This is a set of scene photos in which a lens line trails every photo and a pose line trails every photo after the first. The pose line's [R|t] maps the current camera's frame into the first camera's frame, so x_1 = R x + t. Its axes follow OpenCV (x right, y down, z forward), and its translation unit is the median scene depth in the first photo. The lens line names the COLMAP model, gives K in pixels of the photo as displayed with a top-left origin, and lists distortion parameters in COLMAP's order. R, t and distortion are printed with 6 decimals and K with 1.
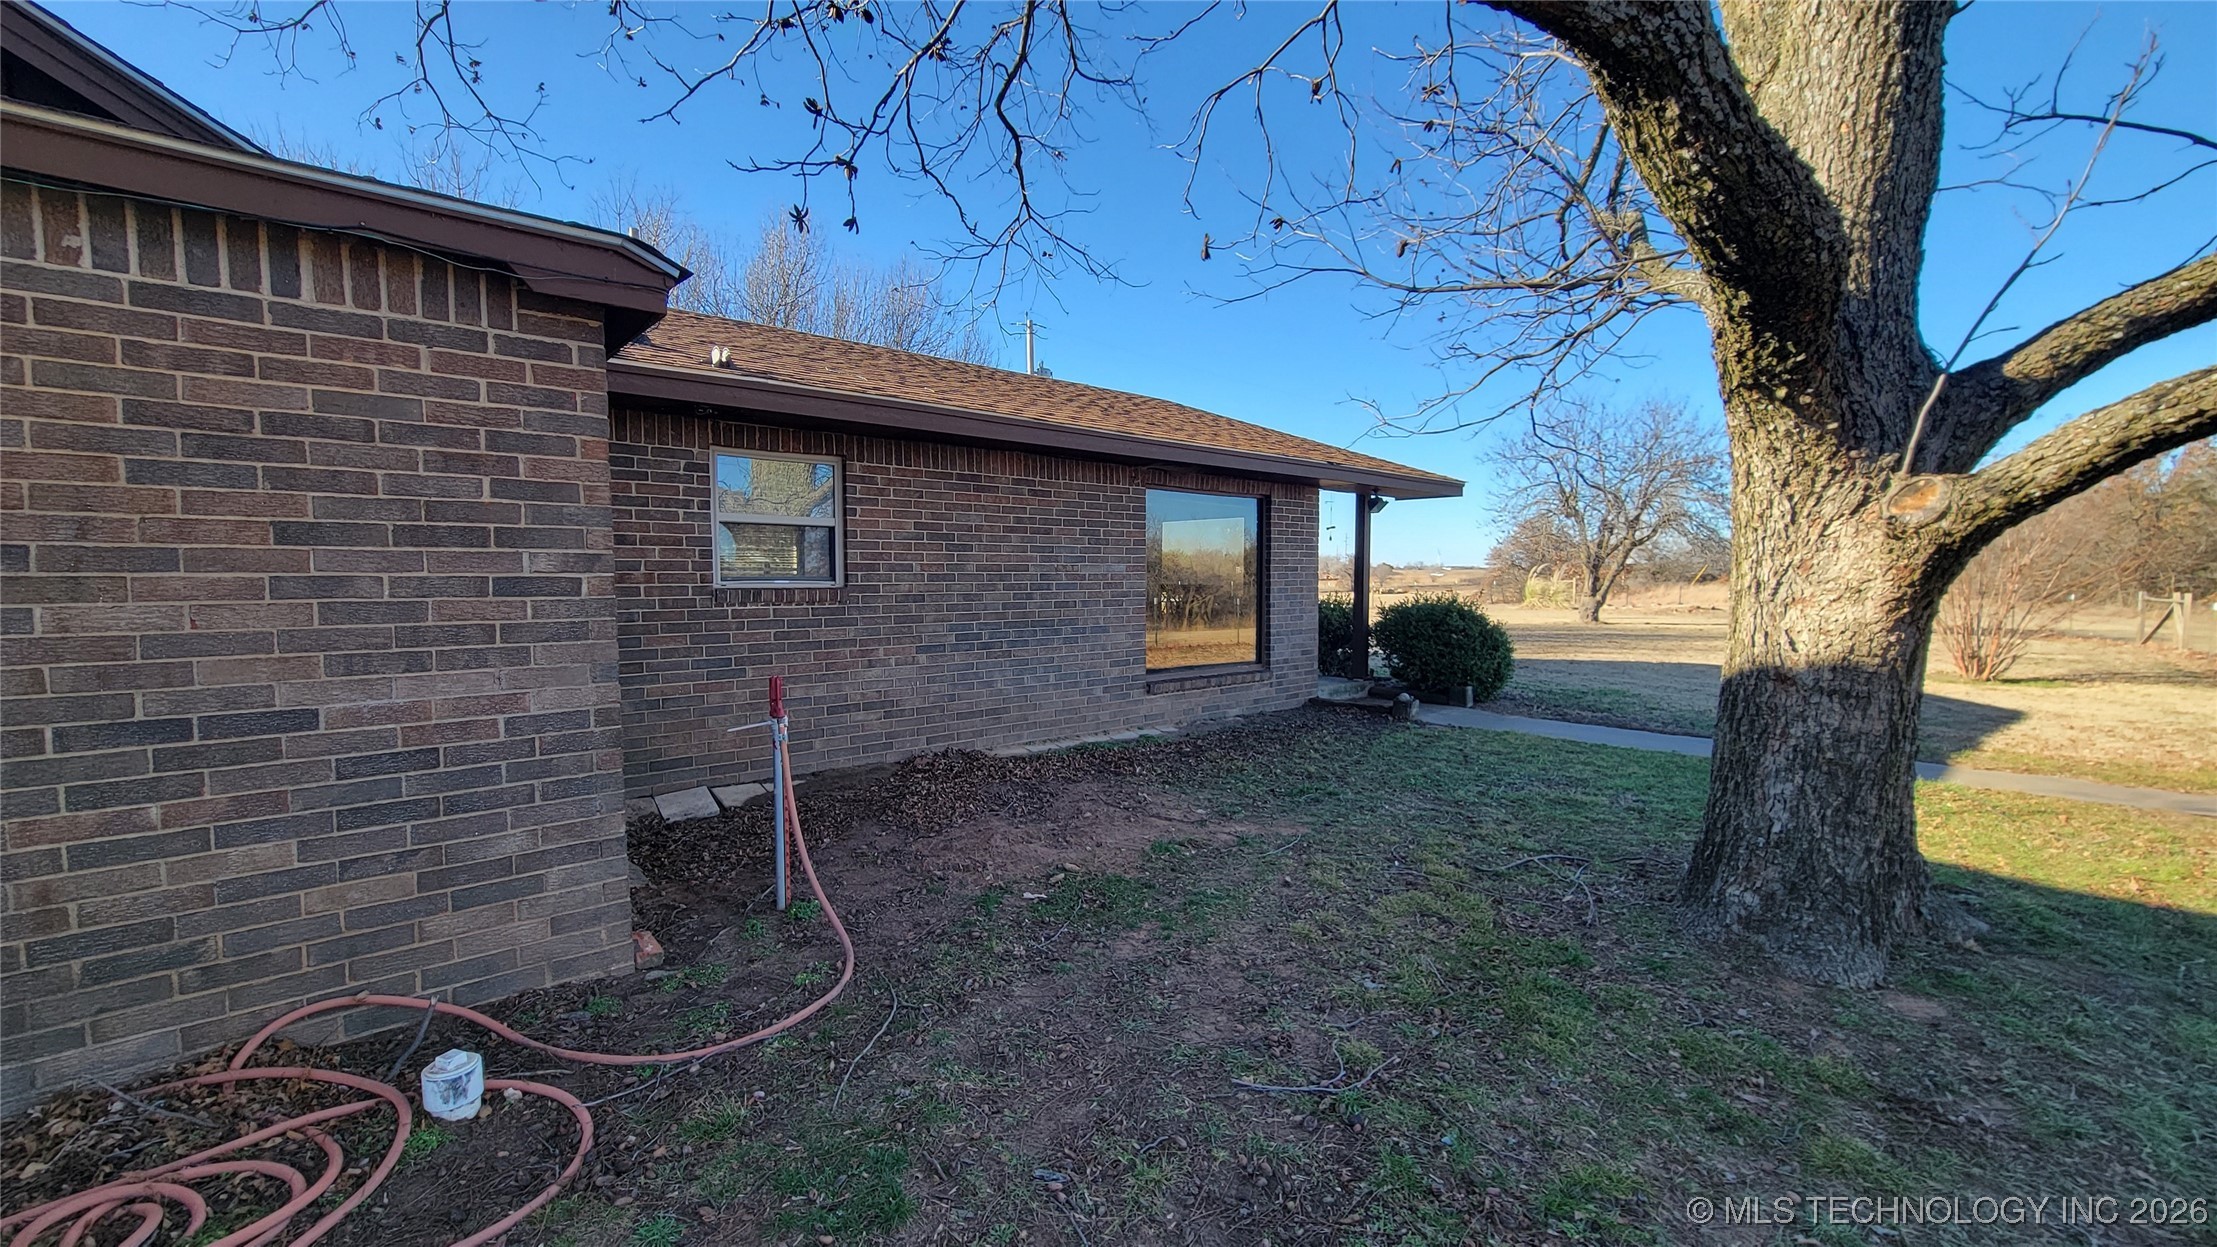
lens RADIAL K [[906.6, 0, 1109.5], [0, 906.6, 630.3], [0, 0, 1]] dist [0.003090, -0.000155]
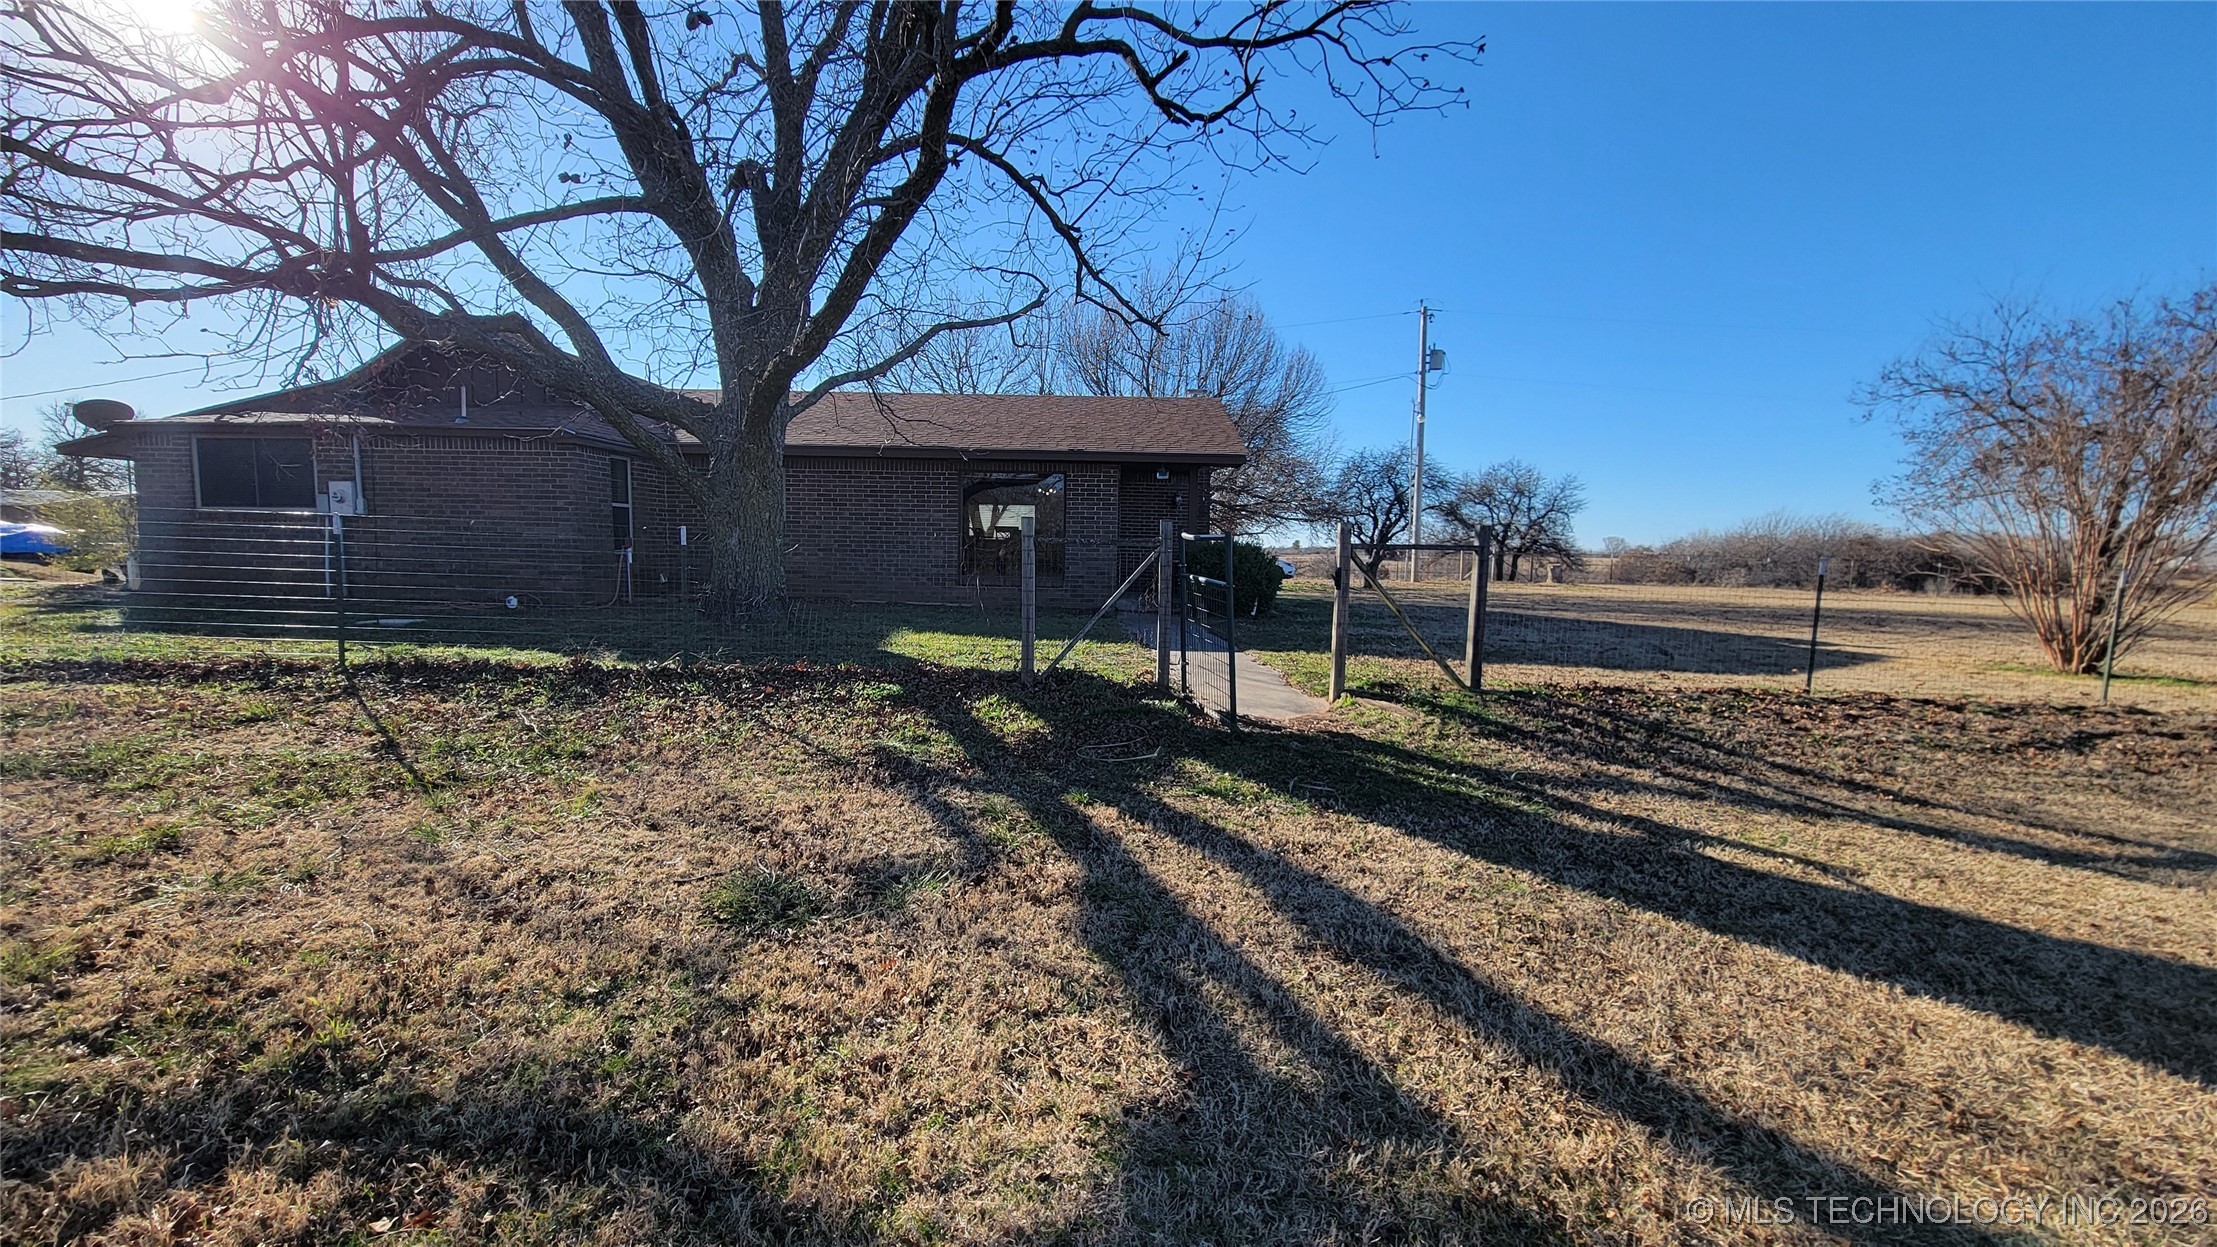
lens RADIAL K [[906.6, 0, 1112.3], [0, 906.6, 642.4], [0, 0, 1]] dist [0.003090, -0.000155]
pose [[0.753961, 0.076684, -0.652428, 1.745503], [-0.056838, 0.997054, 0.051506, 0.088541], [0.654455, -0.001750, 0.756099, -0.230087]]
